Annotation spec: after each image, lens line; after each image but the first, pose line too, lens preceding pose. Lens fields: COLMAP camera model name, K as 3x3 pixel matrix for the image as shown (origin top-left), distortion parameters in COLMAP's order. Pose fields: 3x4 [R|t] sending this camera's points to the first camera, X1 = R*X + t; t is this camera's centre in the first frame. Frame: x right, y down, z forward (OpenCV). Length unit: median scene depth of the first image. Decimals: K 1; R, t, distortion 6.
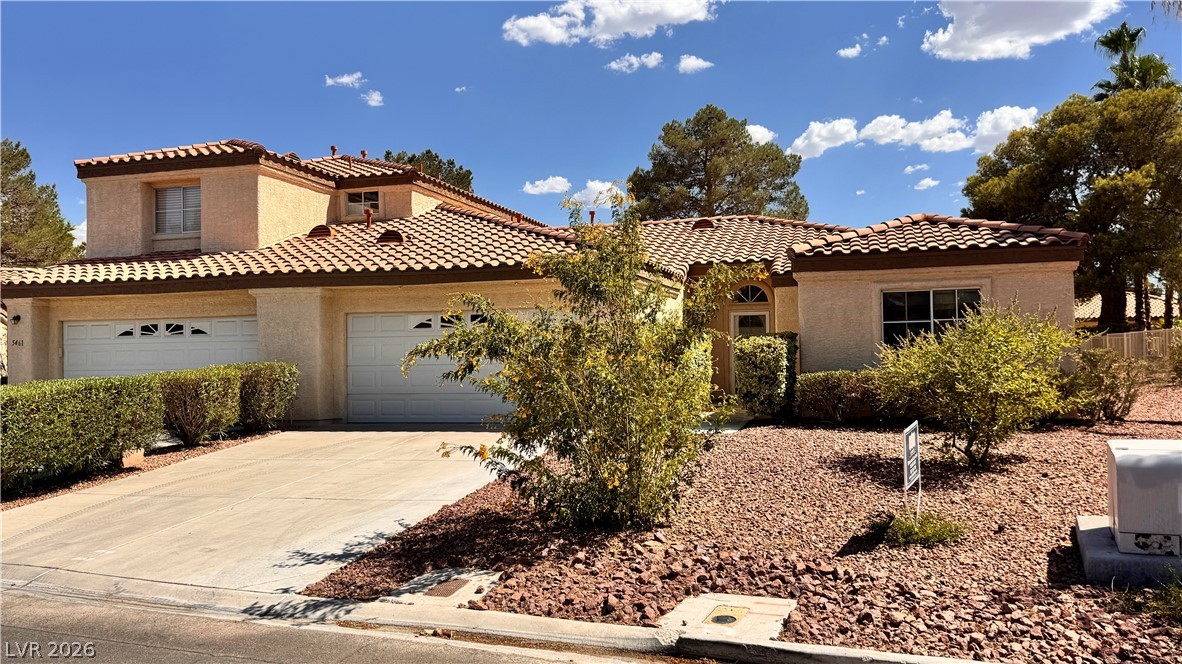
lens RADIAL K [[930.7, 0, 586.1], [0, 930.7, 337.3], [0, 0, 1]] dist [0.079408, -0.107827]
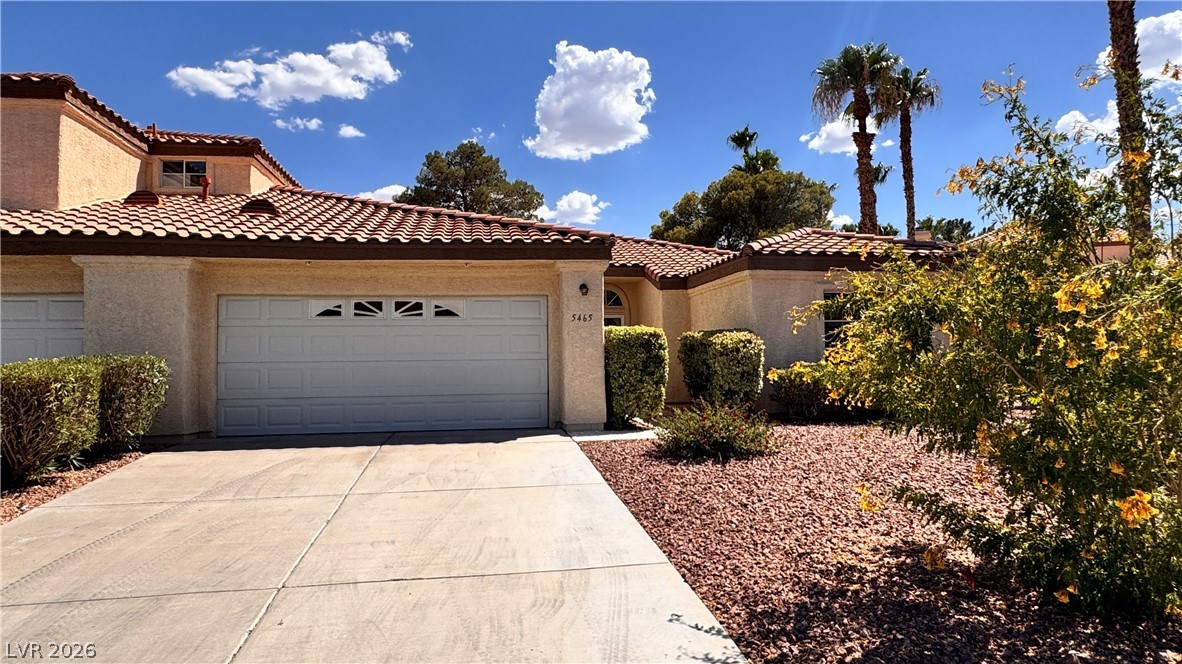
lens RADIAL K [[721.3, 0, 588.2], [0, 721.3, 331.6], [0, 0, 1]] dist [-0.010159, -0.000279]
pose [[0.903075, 0.022228, 0.428907, -0.240302], [-0.009754, 0.999464, -0.031260, 0.020716], [-0.429372, 0.024046, 0.902807, 0.339628]]
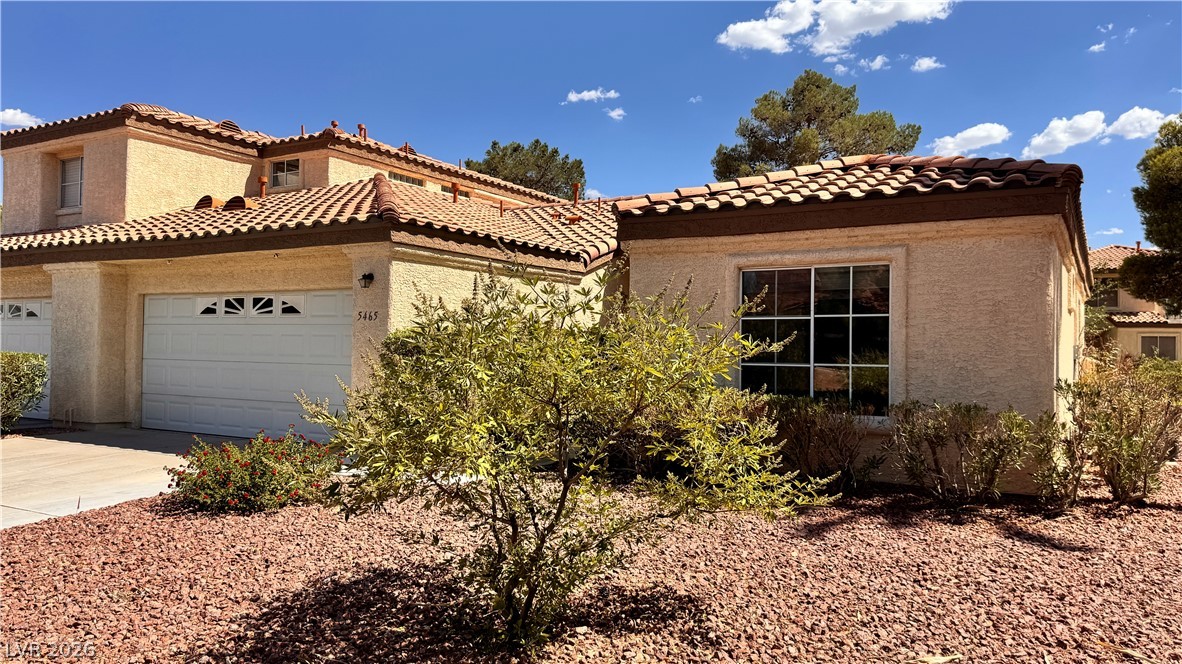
lens RADIAL K [[873.6, 0, 590.0], [0, 873.6, 333.2], [0, 0, 1]] dist [0.010662, -0.013110]
pose [[0.968317, 0.026019, -0.248365, 0.323369], [-0.025597, 0.999660, 0.004932, -0.005669], [0.248409, 0.001582, 0.968654, 0.360114]]
